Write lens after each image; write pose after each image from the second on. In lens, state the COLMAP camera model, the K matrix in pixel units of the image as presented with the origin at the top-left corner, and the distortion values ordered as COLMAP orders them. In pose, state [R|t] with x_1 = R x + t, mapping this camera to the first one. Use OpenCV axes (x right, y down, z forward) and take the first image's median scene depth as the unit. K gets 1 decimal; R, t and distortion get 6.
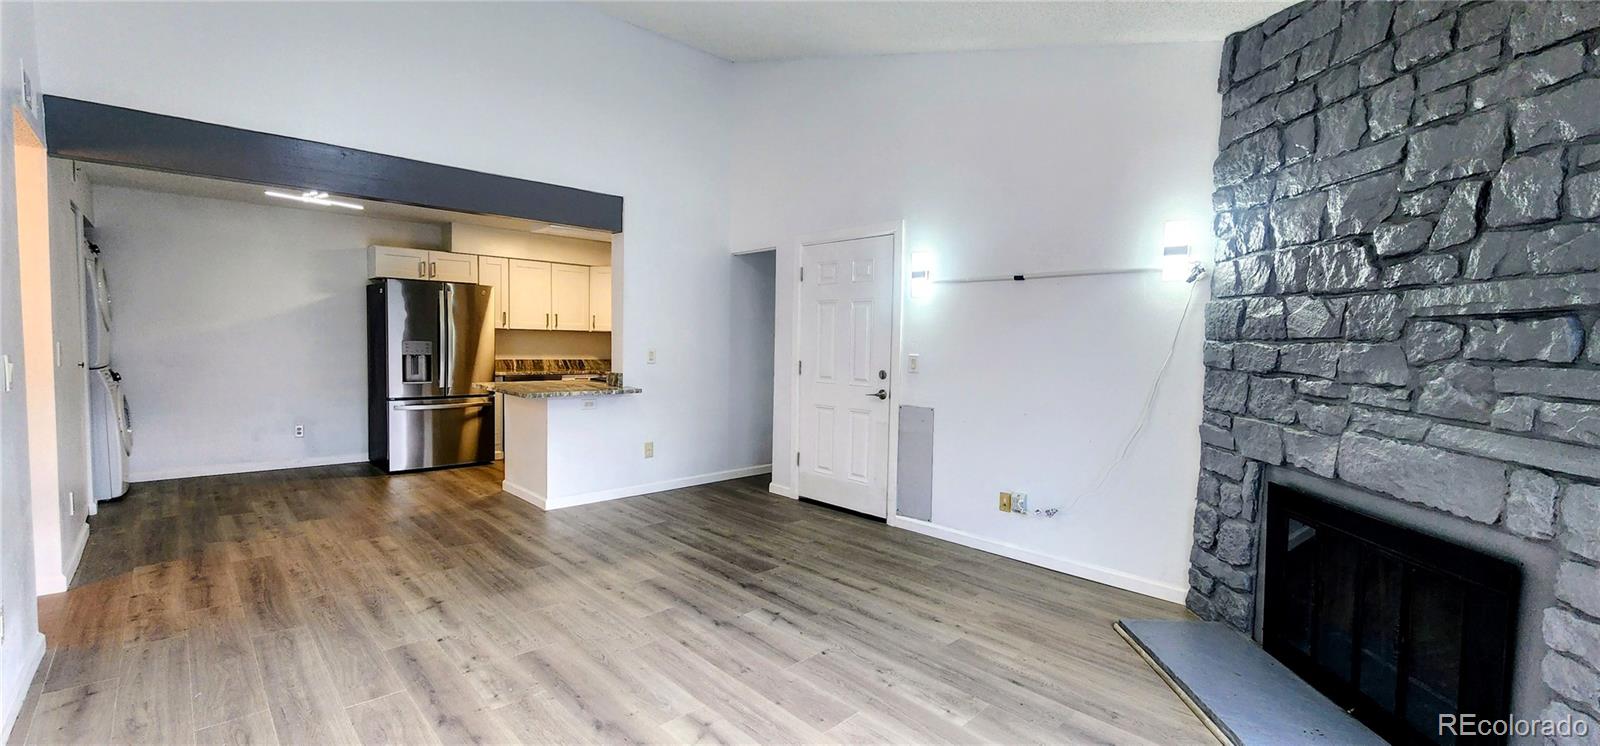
lens RADIAL K [[641.9, 0, 800.0], [0, 641.9, 373.0], [0, 0, 1]] dist [0.000089, 0.000020]
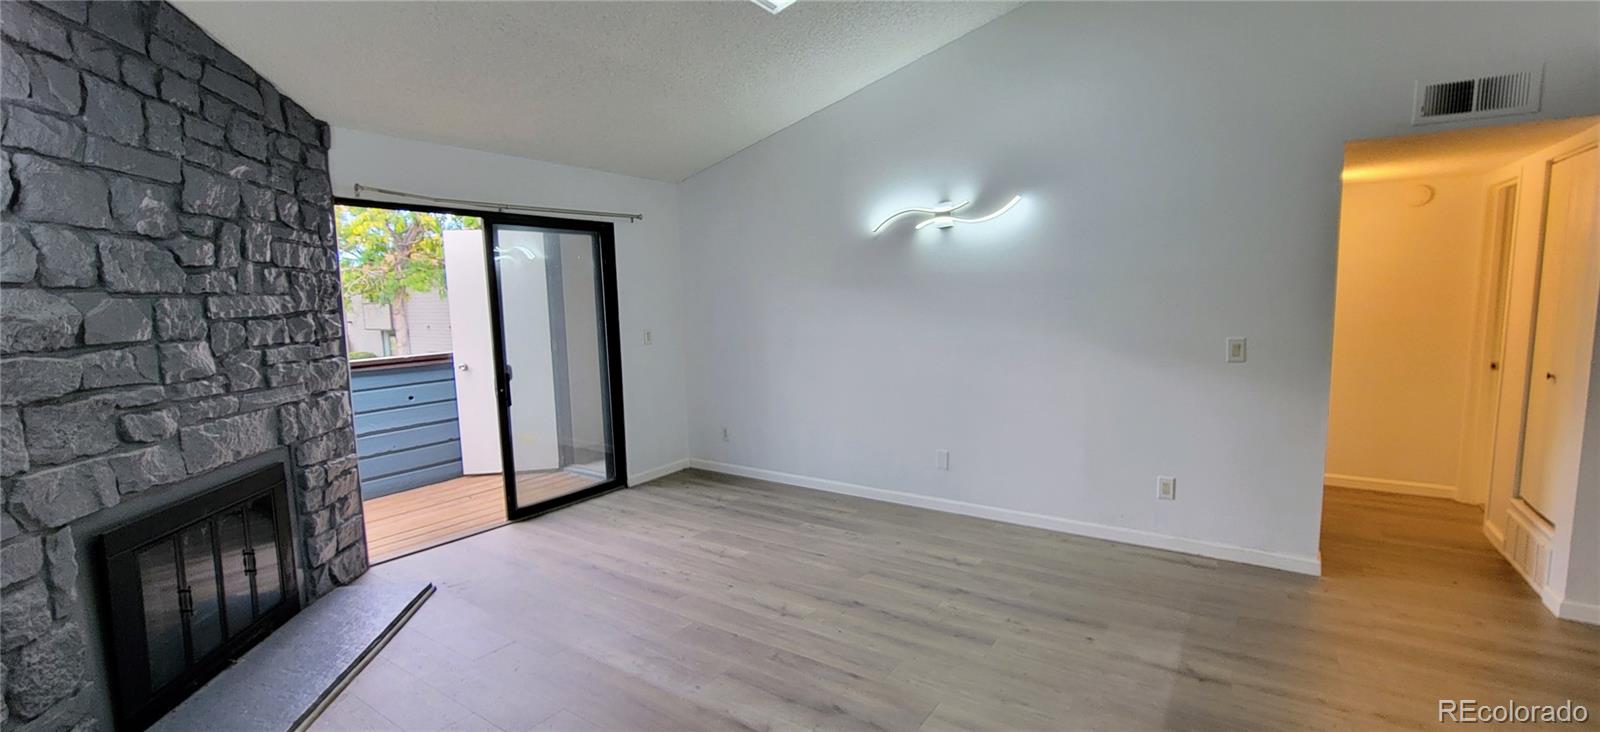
lens RADIAL K [[670.0, 0, 800.0], [0, 670.0, 366.0], [0, 0, 1]] dist [0.000222, 0.000013]
pose [[-0.978762, 0.020513, -0.203973, 0.085899], [-0.012534, 0.987132, 0.159416, -0.171485], [0.204618, 0.158587, -0.965910, 1.968964]]
